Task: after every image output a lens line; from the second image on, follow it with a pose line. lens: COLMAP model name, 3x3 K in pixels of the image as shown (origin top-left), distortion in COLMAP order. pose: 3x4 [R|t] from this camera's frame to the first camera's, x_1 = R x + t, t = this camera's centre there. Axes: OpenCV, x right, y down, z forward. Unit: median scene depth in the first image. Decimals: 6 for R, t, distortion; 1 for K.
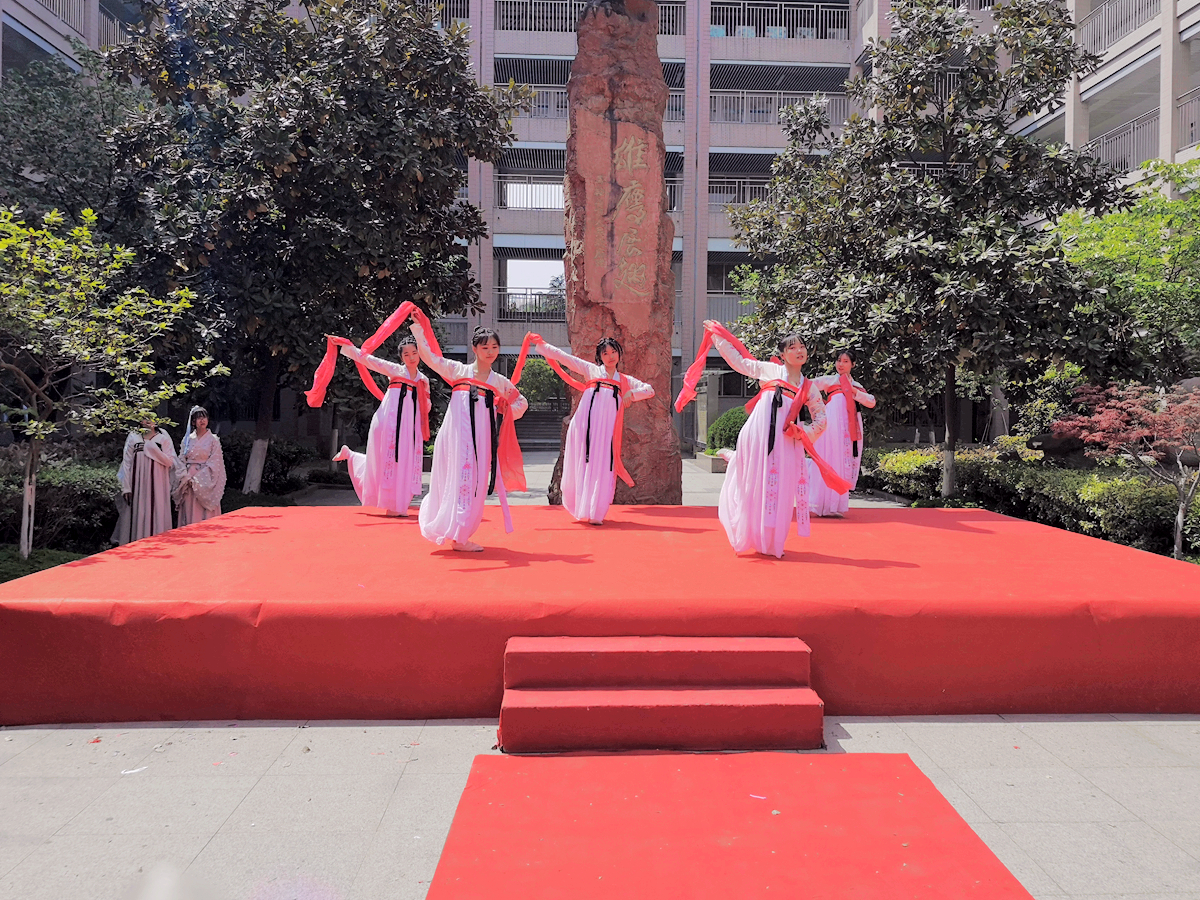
lens RADIAL K [[1007.2, 0, 600.0], [0, 1007.2, 450.0], [0, 0, 1]] dist [0.003084, -0.000013]
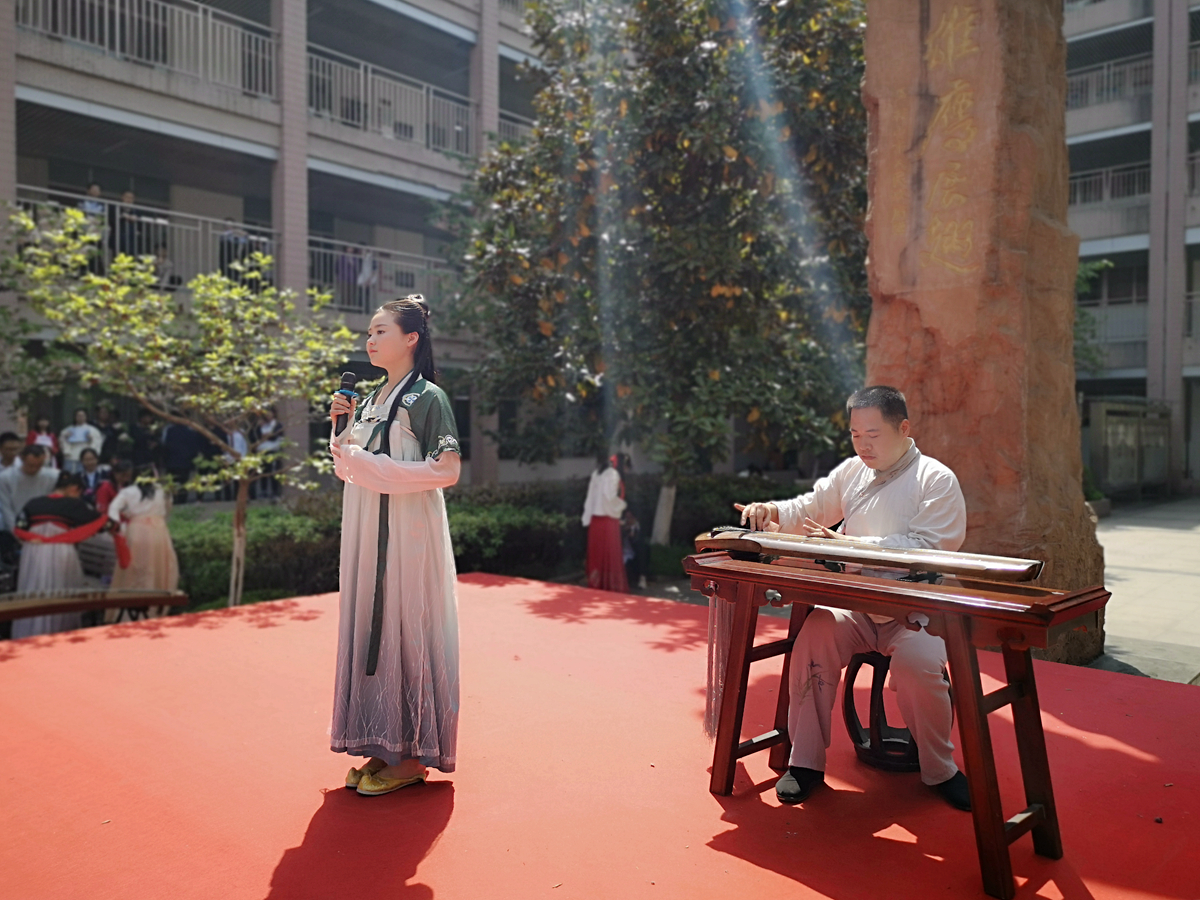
lens RADIAL K [[921.9, 0, 600.0], [0, 921.9, 450.0], [0, 0, 1]] dist [-0.002124, -0.001464]
pose [[0.734600, 0.003612, -0.678490, 0.244499], [-0.021837, 0.999594, -0.018322, -0.037672], [0.678148, 0.028275, 0.734381, 0.467883]]
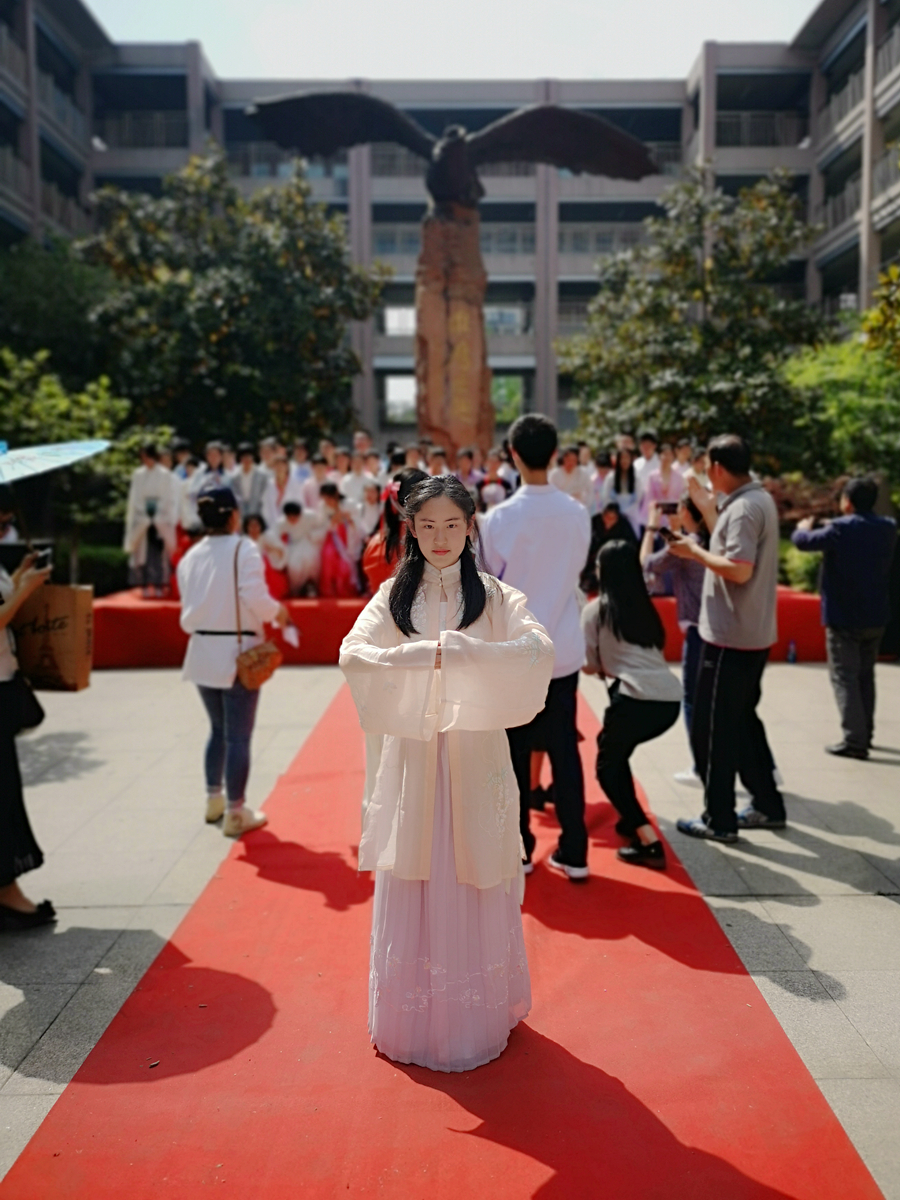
lens RADIAL K [[931.6, 0, 450.0], [0, 931.6, 600.0], [0, 0, 1]] dist [0.003089, -0.000808]
pose [[0.999354, -0.011651, -0.033989, 0.056153], [0.013781, 0.997912, 0.063106, 0.015404], [0.033183, -0.063534, 0.997428, -0.339385]]
